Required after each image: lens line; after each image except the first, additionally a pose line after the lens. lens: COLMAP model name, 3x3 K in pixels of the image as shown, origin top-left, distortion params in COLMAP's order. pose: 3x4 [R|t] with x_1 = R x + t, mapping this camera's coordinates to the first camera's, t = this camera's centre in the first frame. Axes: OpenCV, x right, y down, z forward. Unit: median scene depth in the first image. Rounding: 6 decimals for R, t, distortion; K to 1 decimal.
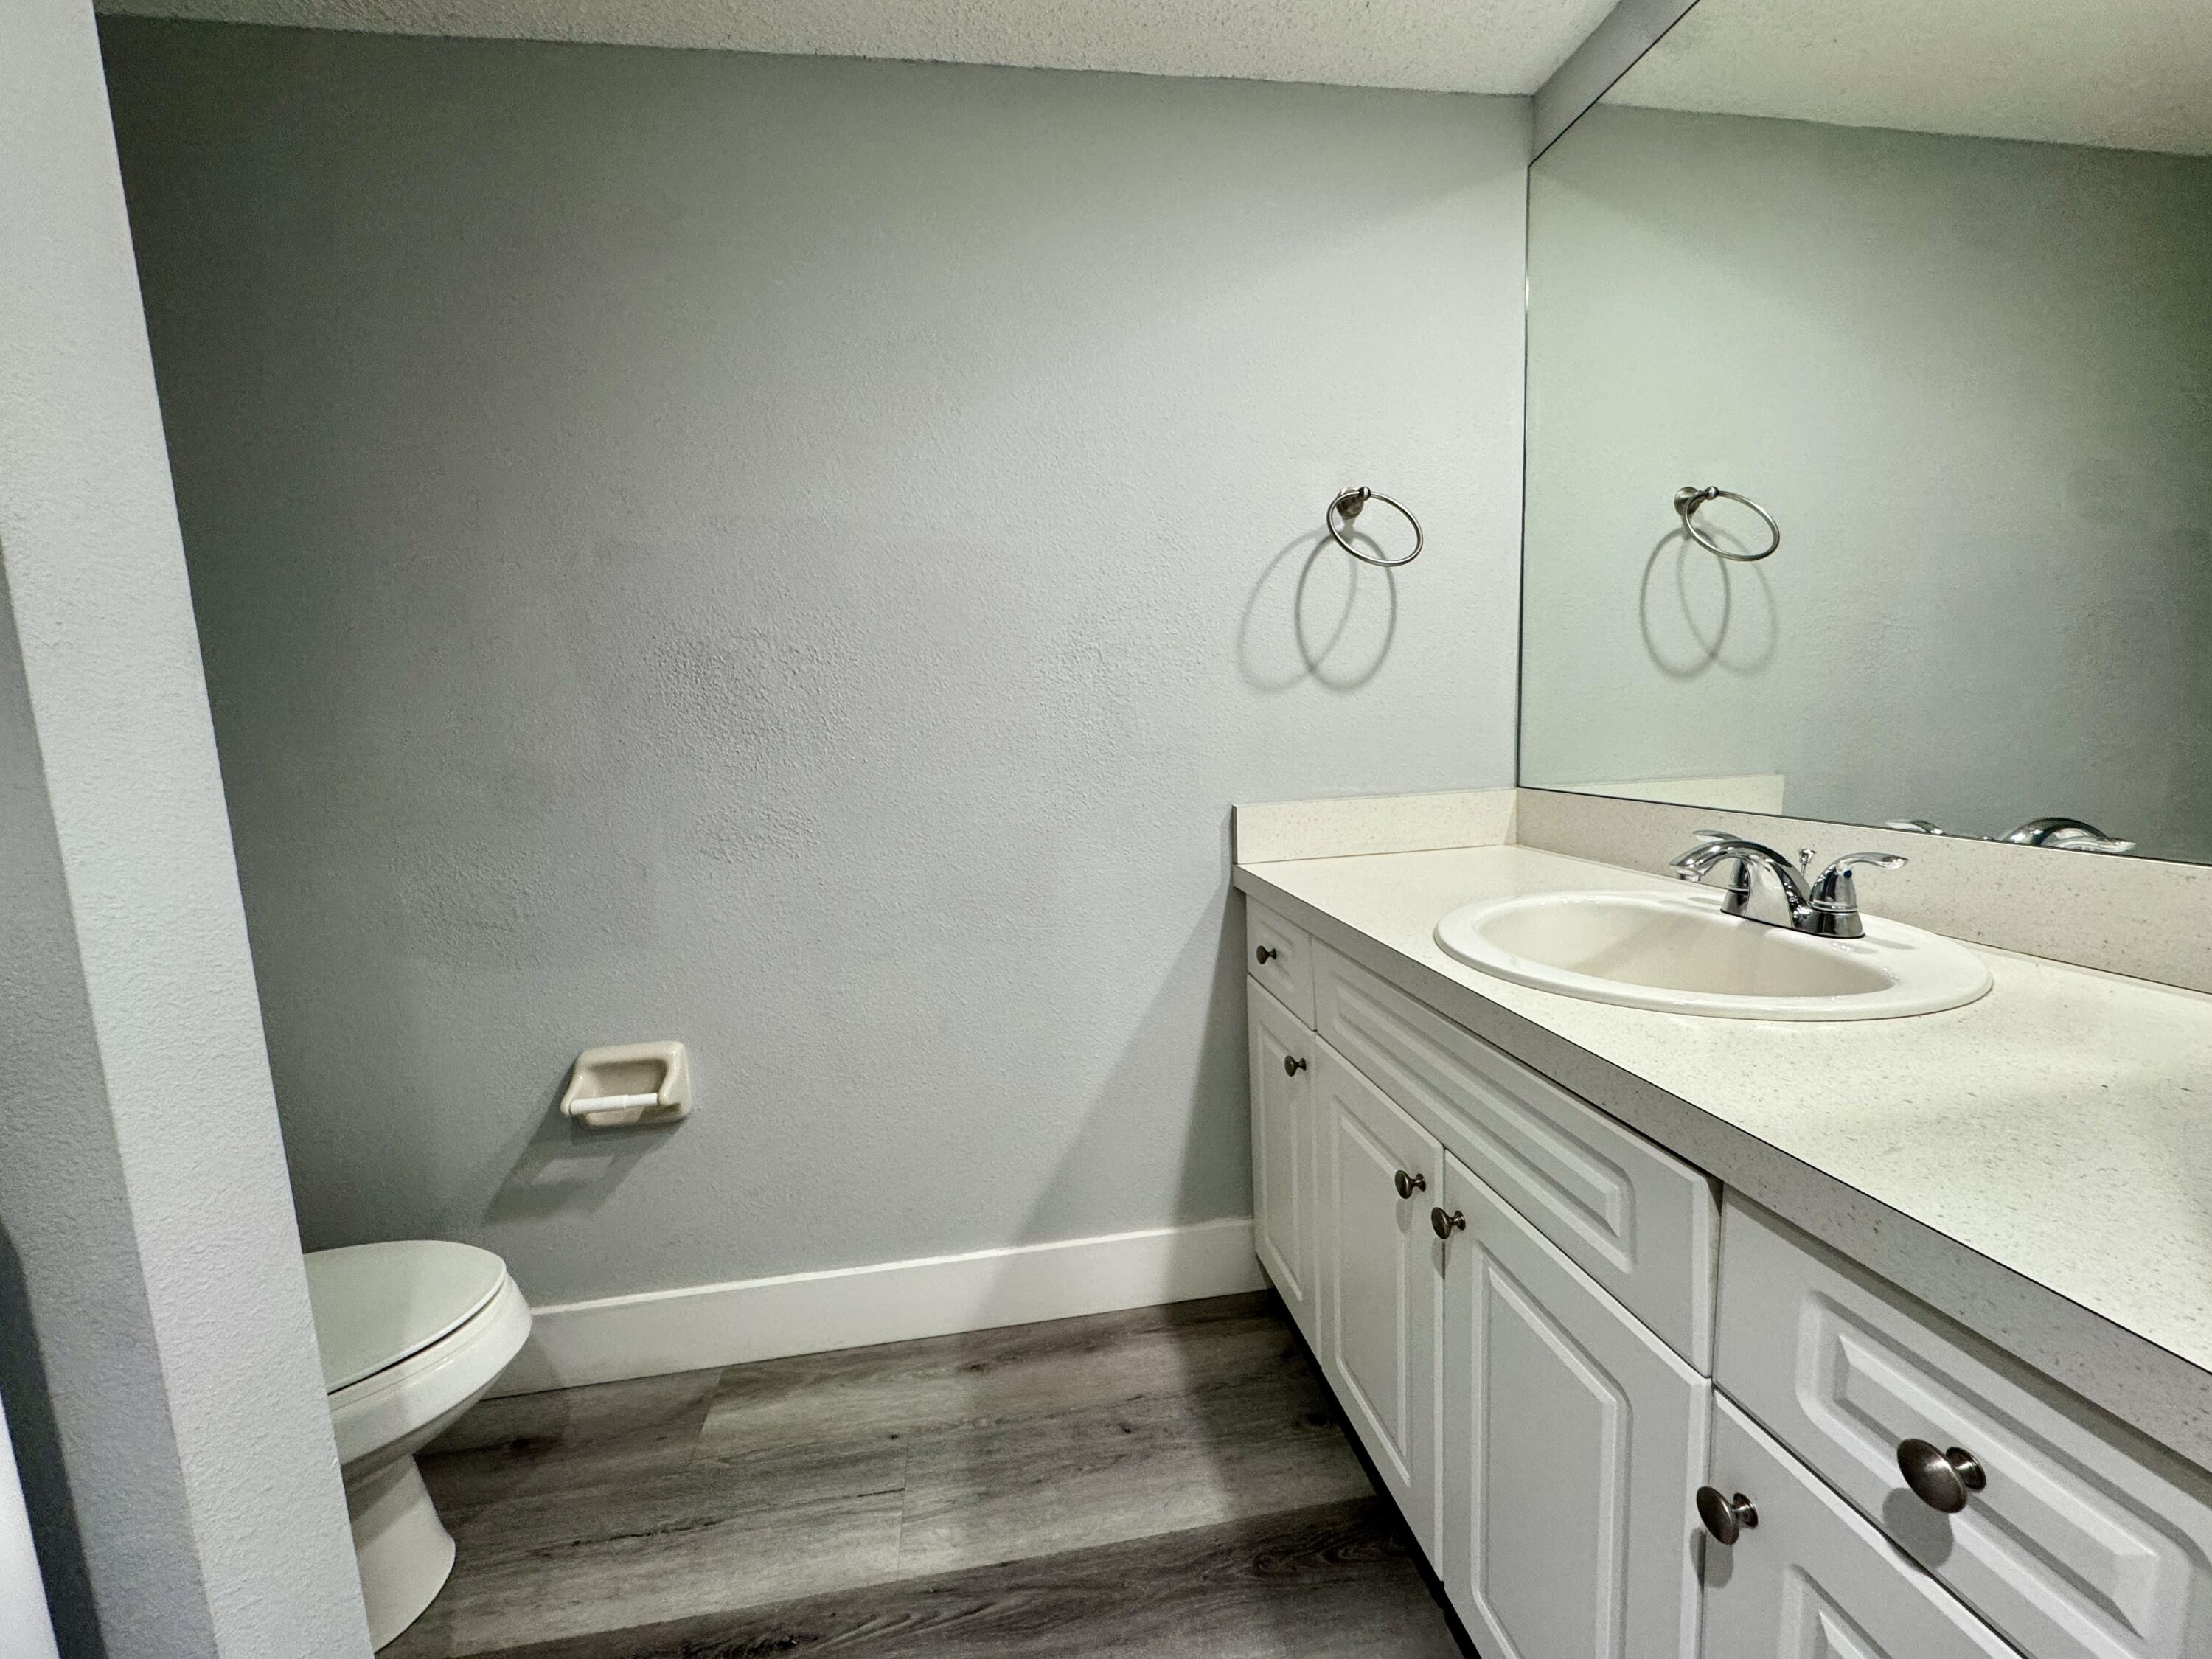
lens RADIAL K [[885.5, 0, 1102.5], [0, 885.5, 825.2], [0, 0, 1]] dist [-0.010088, -0.000164]
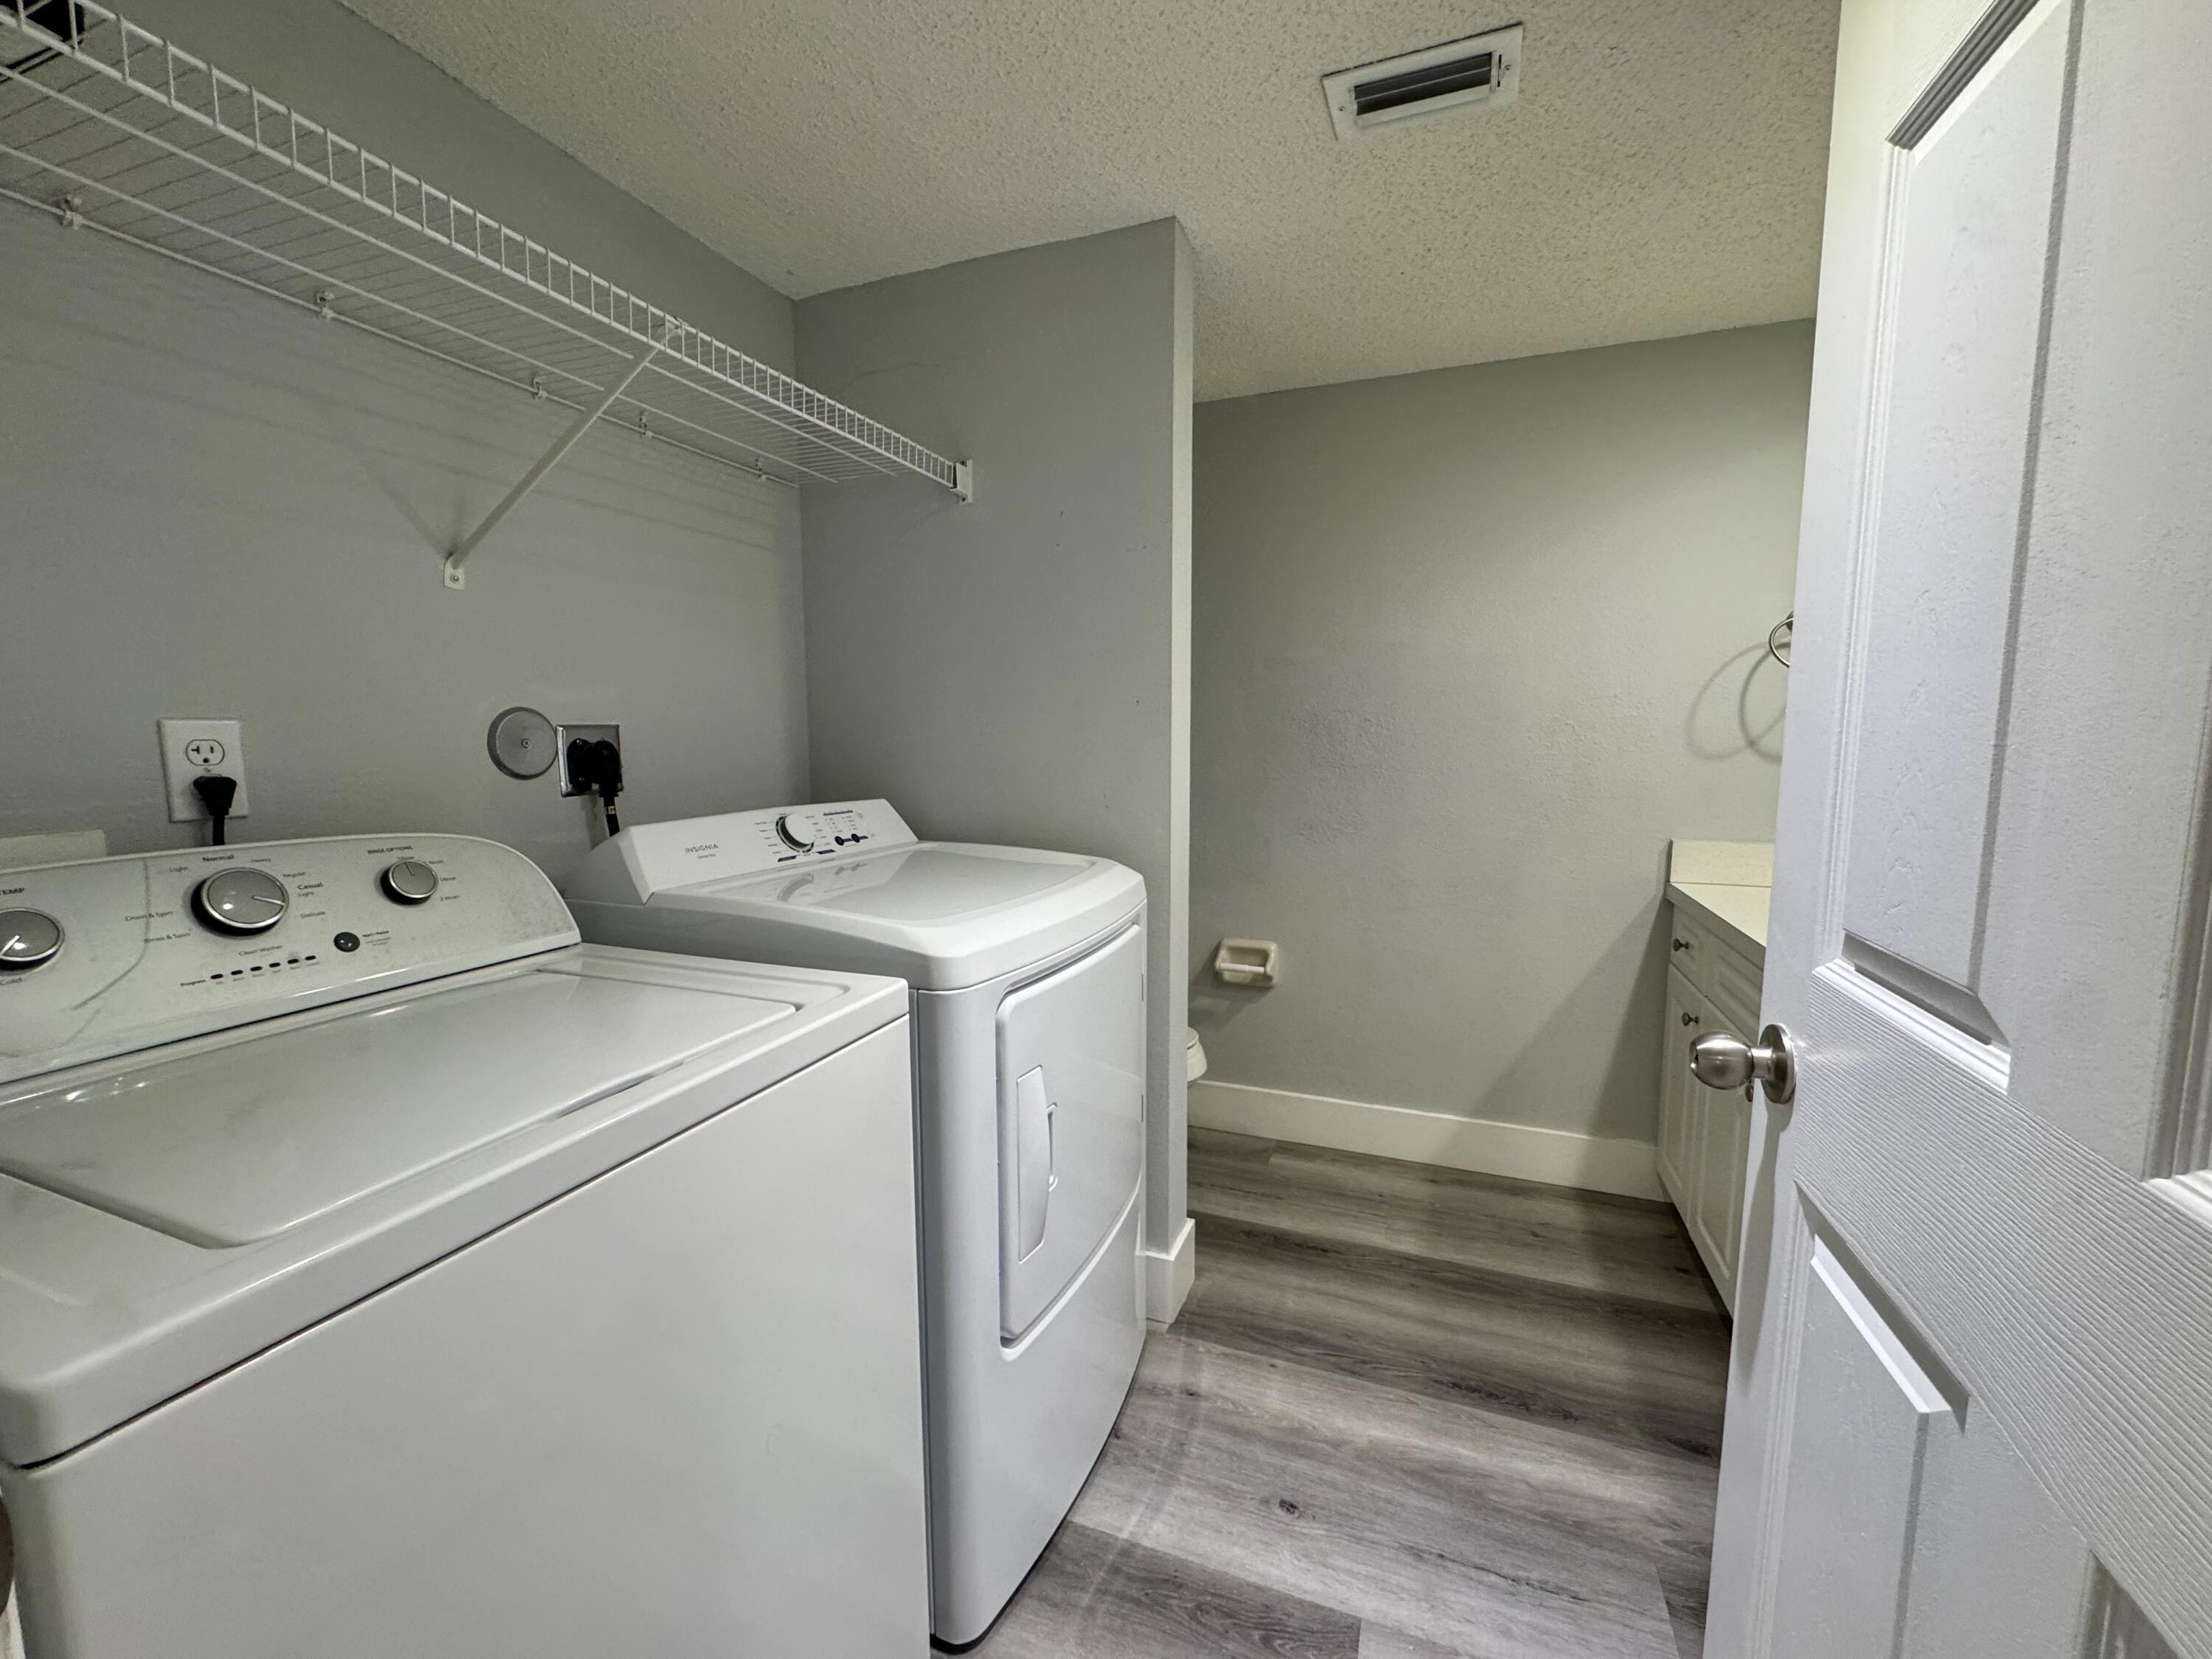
lens RADIAL K [[885.5, 0, 1102.5], [0, 885.5, 825.2], [0, 0, 1]] dist [-0.010088, -0.000164]
pose [[0.868575, 0.095822, -0.486205, 0.046908], [-0.099553, 0.994865, 0.018225, 0.019794], [0.485454, 0.032573, 0.873655, -0.683827]]
